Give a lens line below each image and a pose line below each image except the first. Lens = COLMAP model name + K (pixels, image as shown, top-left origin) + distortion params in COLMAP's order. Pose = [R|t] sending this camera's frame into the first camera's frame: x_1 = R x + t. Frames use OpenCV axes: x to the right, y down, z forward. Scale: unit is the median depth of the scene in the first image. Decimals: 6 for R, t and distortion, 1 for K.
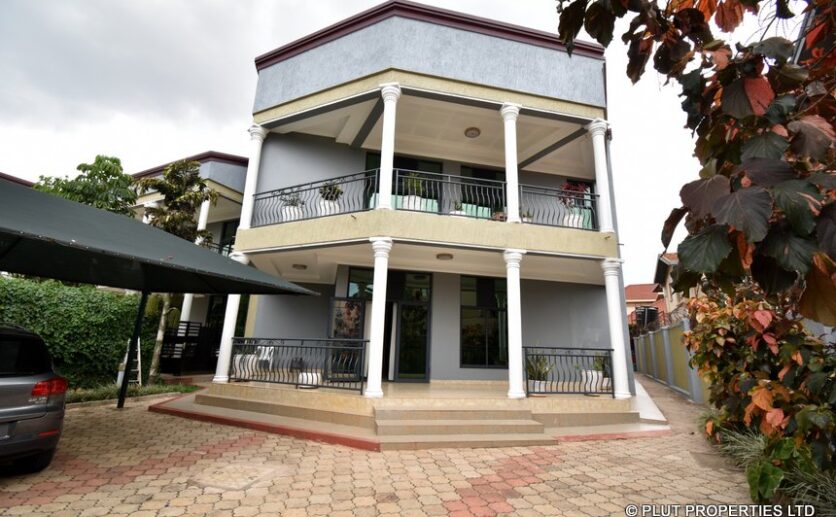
lens RADIAL K [[366.4, 0, 418.0], [0, 366.4, 258.5], [0, 0, 1]] dist [-0.000456, -0.000116]
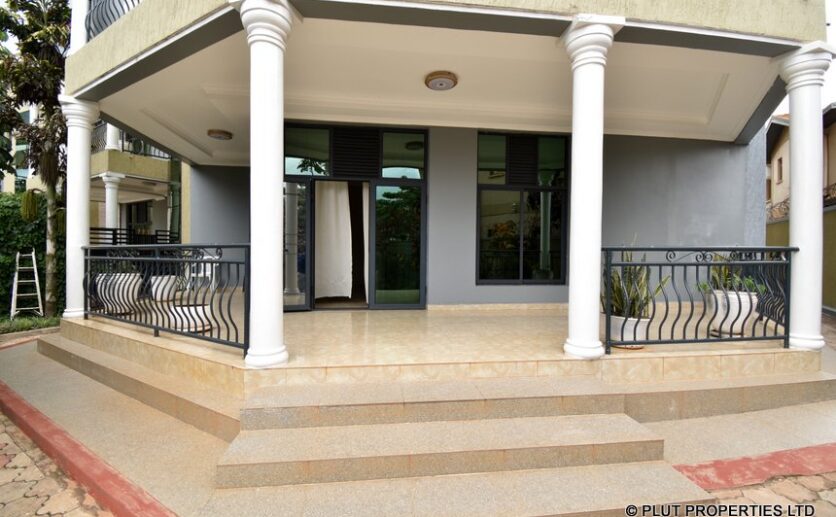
lens RADIAL K [[371.6, 0, 418.0], [0, 371.6, 258.5], [0, 0, 1]] dist [-0.019935, -0.000245]
pose [[0.995505, -0.024551, -0.091469, 0.092046], [0.046601, 0.967788, 0.247415, 0.118655], [0.082449, -0.250565, 0.964582, 0.491993]]
